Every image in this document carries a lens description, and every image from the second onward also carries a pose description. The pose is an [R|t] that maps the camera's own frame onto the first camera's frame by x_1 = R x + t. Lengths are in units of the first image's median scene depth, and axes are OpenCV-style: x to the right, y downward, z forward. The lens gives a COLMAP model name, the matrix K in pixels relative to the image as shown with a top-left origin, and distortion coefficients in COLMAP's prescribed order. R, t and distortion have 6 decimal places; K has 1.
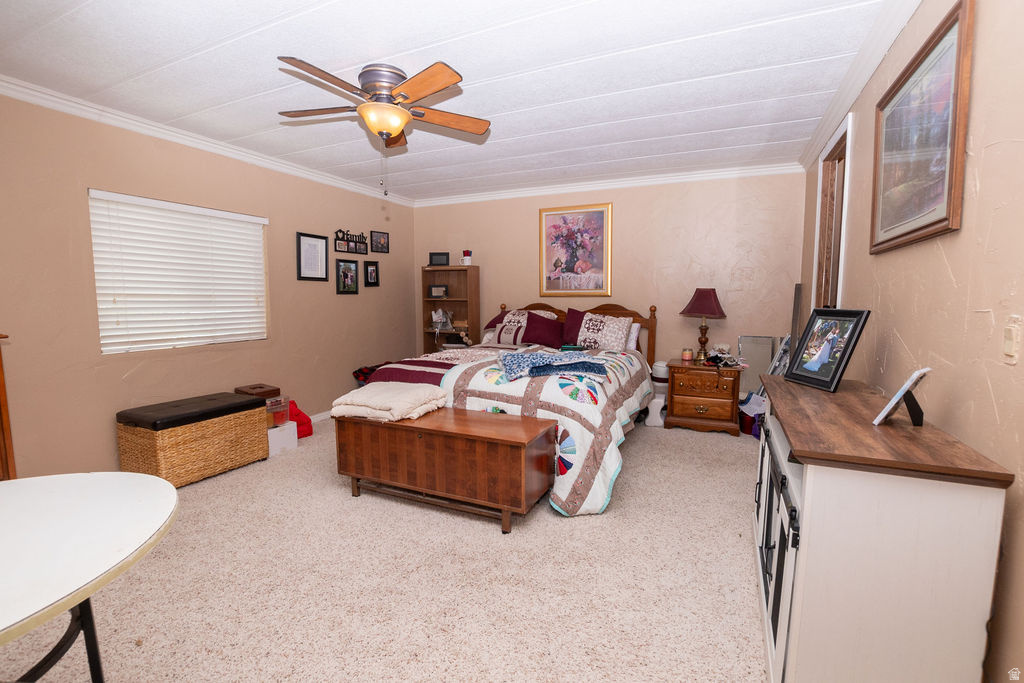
lens RADIAL K [[455.1, 0, 515.2], [0, 455.1, 339.3], [0, 0, 1]] dist [-0.040584, 0.010371]
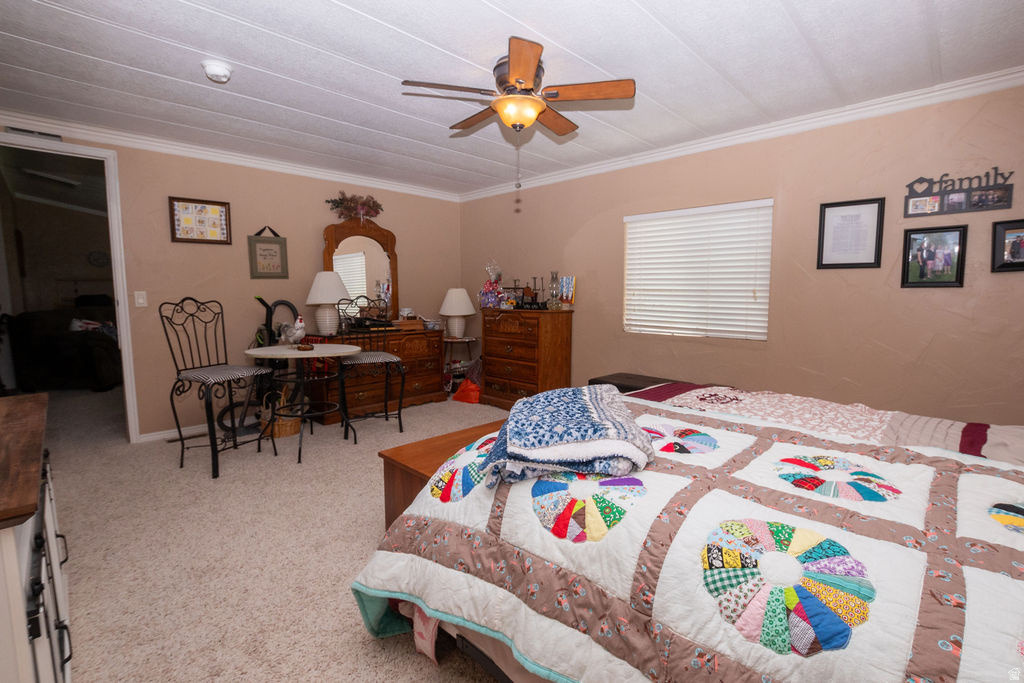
lens RADIAL K [[454.9, 0, 517.6], [0, 454.9, 342.6], [0, 0, 1]] dist [-0.039190, 0.008098]
pose [[-0.329538, 0.097683, -0.939075, 0.353602], [-0.088826, 0.987014, 0.133841, -0.061083], [0.939955, 0.127520, -0.316582, 0.720015]]
